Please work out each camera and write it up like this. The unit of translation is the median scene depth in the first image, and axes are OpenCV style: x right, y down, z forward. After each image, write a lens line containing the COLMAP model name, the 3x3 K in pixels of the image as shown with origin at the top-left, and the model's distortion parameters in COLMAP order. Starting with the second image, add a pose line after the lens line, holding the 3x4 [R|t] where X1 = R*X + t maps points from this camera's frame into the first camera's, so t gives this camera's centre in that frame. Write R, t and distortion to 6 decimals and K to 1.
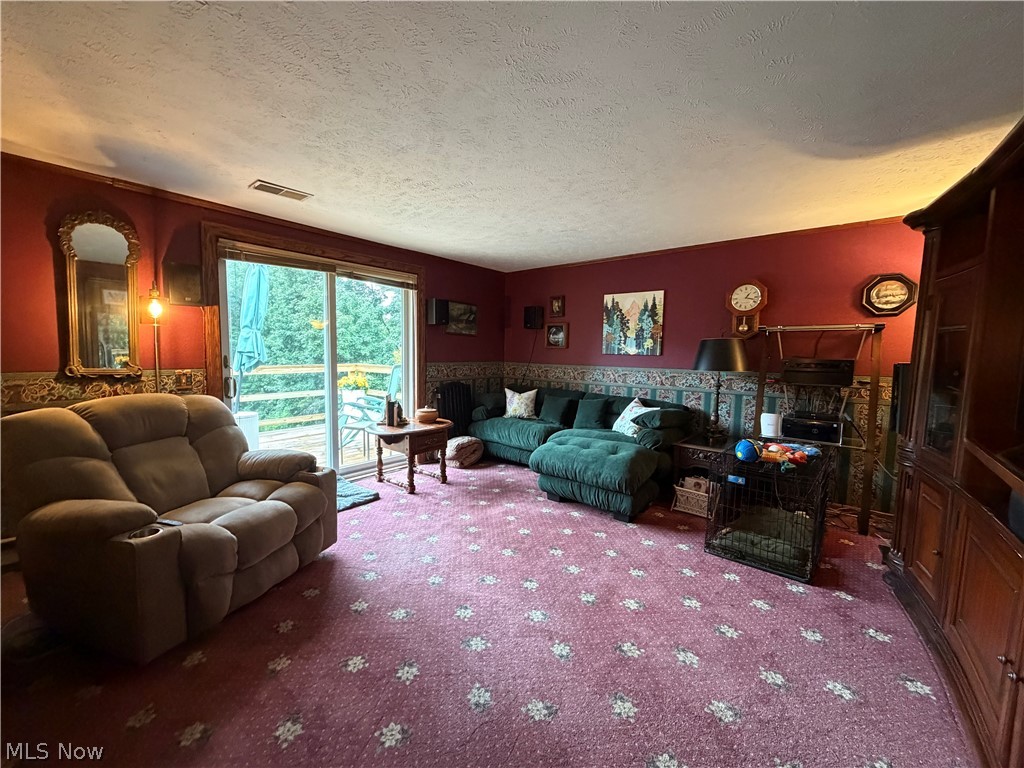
lens RADIAL K [[407.5, 0, 509.5], [0, 407.5, 383.4], [0, 0, 1]] dist [0.000512, 0.000041]
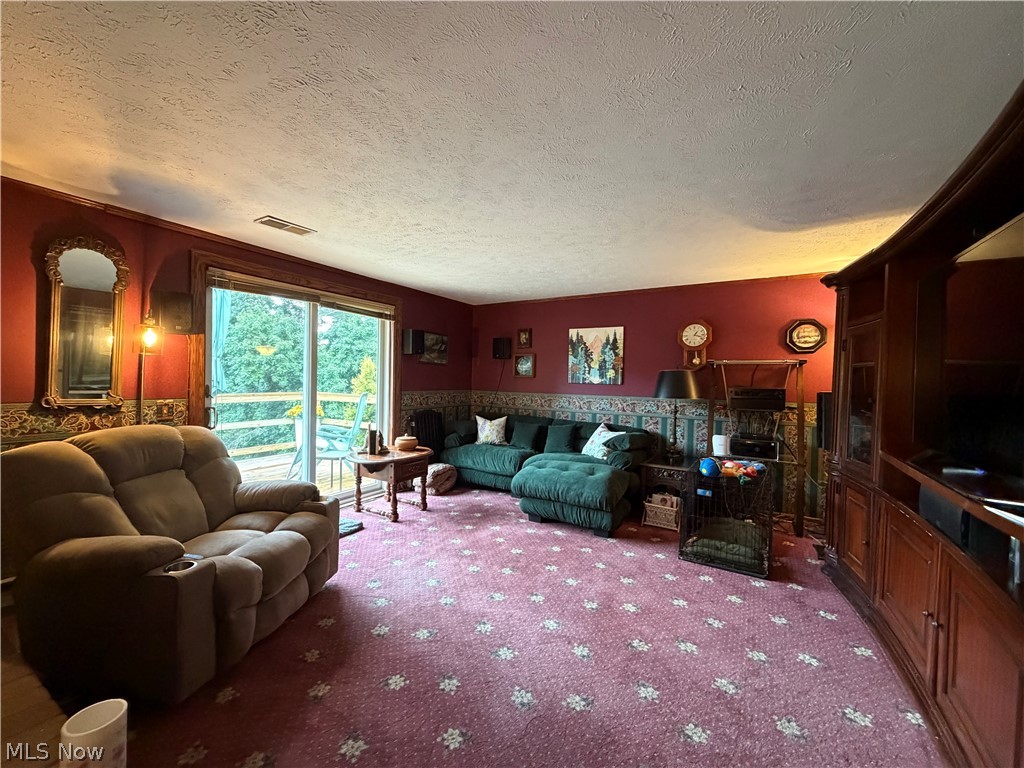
lens RADIAL K [[407.5, 0, 509.5], [0, 407.5, 383.4], [0, 0, 1]] dist [0.000512, 0.000041]
pose [[0.988751, 0.001349, 0.149566, -0.162943], [0.008587, 0.997798, -0.065767, -0.002202], [-0.149326, 0.066311, 0.986562, -0.080239]]
